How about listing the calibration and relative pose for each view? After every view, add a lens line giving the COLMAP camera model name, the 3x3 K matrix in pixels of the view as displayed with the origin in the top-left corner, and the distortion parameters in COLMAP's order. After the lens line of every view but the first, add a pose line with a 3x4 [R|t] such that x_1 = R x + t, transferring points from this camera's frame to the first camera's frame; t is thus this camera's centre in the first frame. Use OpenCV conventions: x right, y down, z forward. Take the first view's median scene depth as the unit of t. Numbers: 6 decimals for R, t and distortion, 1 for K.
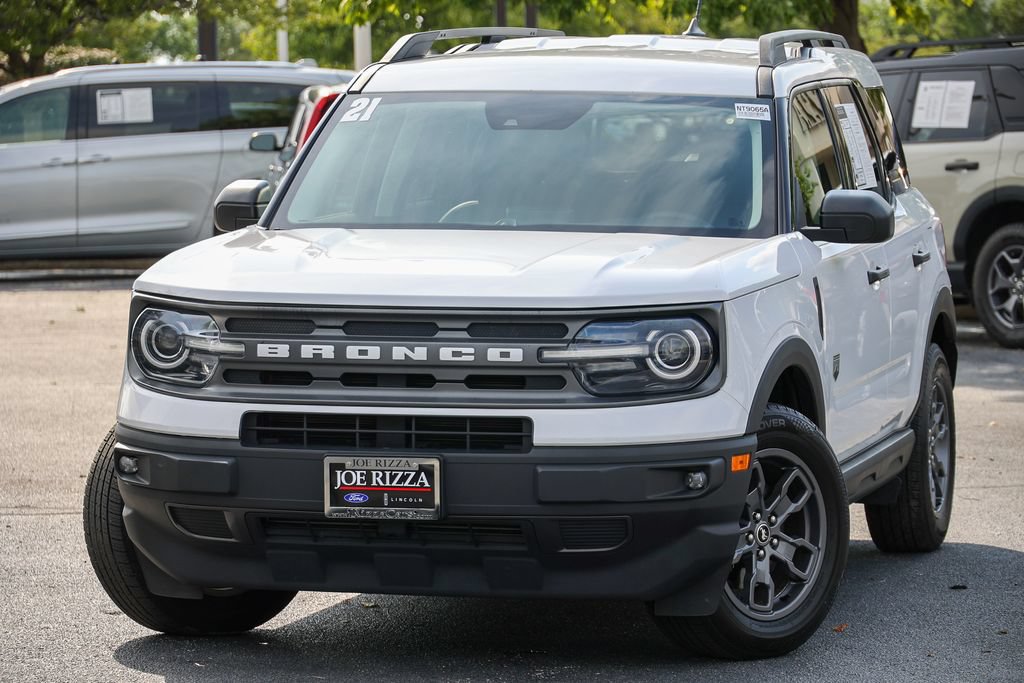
lens RADIAL K [[3900.8, 0, 512.0], [0, 3900.8, 341.5], [0, 0, 1]] dist [-0.074424, -0.196250]
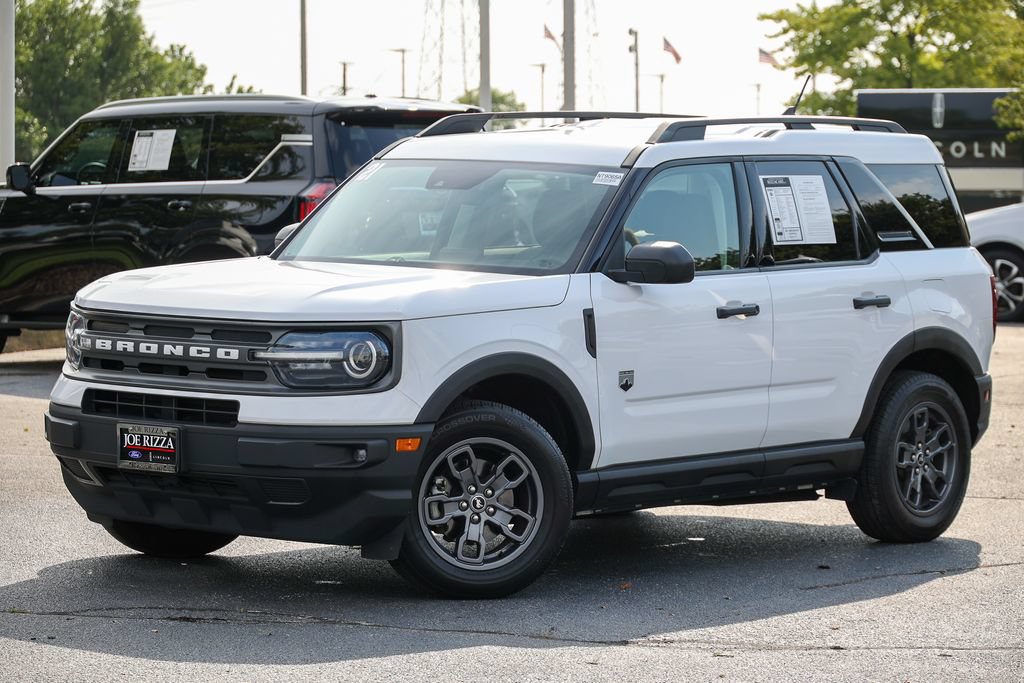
lens RADIAL K [[3385.9, 0, 512.0], [0, 3385.9, 341.5], [0, 0, 1]] dist [0.000765, -0.159467]
pose [[0.902942, 0.039760, -0.427919, 0.582318], [-0.044207, 0.999022, -0.000456, -0.004594], [0.427483, 0.019329, 0.903817, -0.014514]]
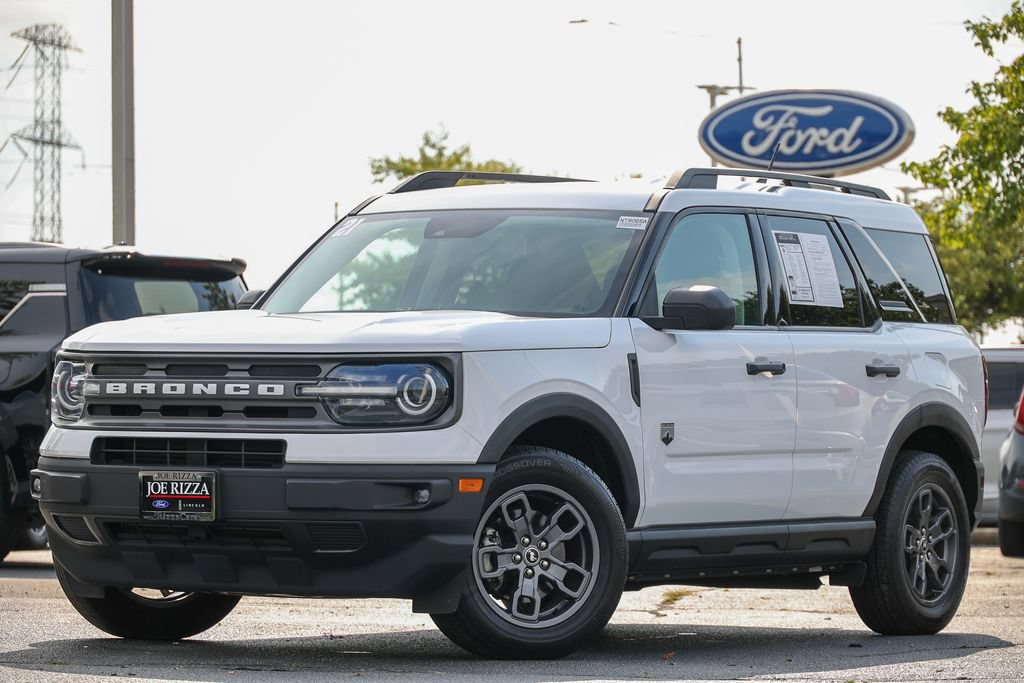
lens RADIAL K [[3900.8, 0, 512.0], [0, 3900.8, 341.5], [0, 0, 1]] dist [-0.074424, -0.196250]
pose [[0.950755, 0.006013, -0.309884, 0.451056], [-0.033882, 0.995836, -0.084630, 0.089672], [0.308085, 0.090961, 0.947000, -0.149136]]
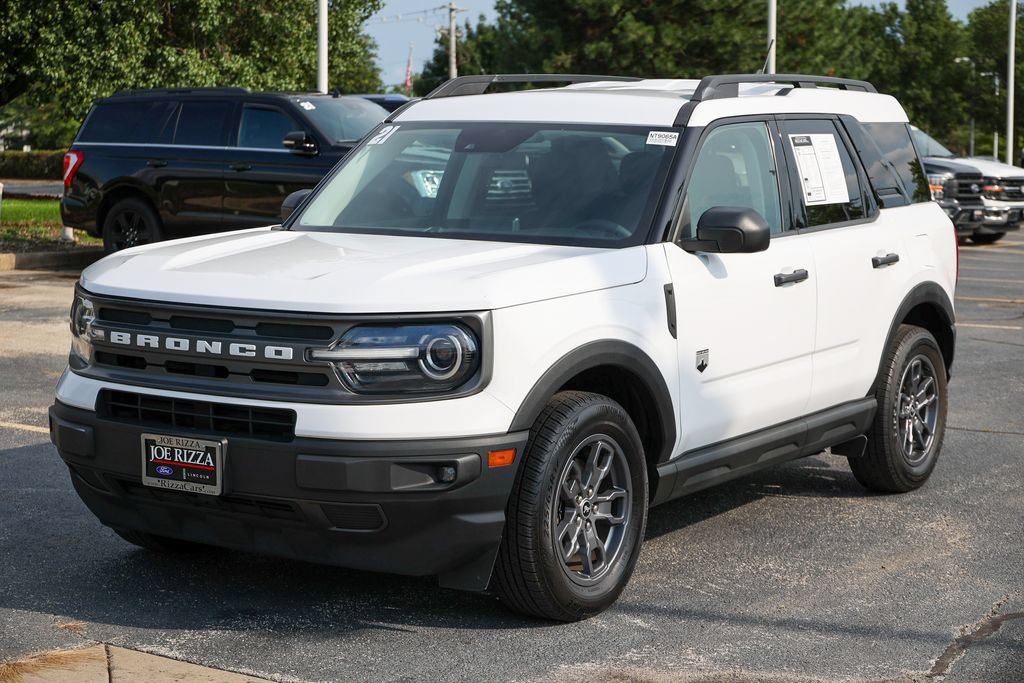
lens RADIAL K [[1886.5, 0, 511.3], [0, 1886.5, 318.5], [0, 0, 1]] dist [0.030820, 0.063799]
pose [[0.948202, 0.039166, -0.315244, 0.229646], [-0.028644, 0.998869, 0.037944, -0.028576], [0.316374, -0.026949, 0.948252, 0.504658]]
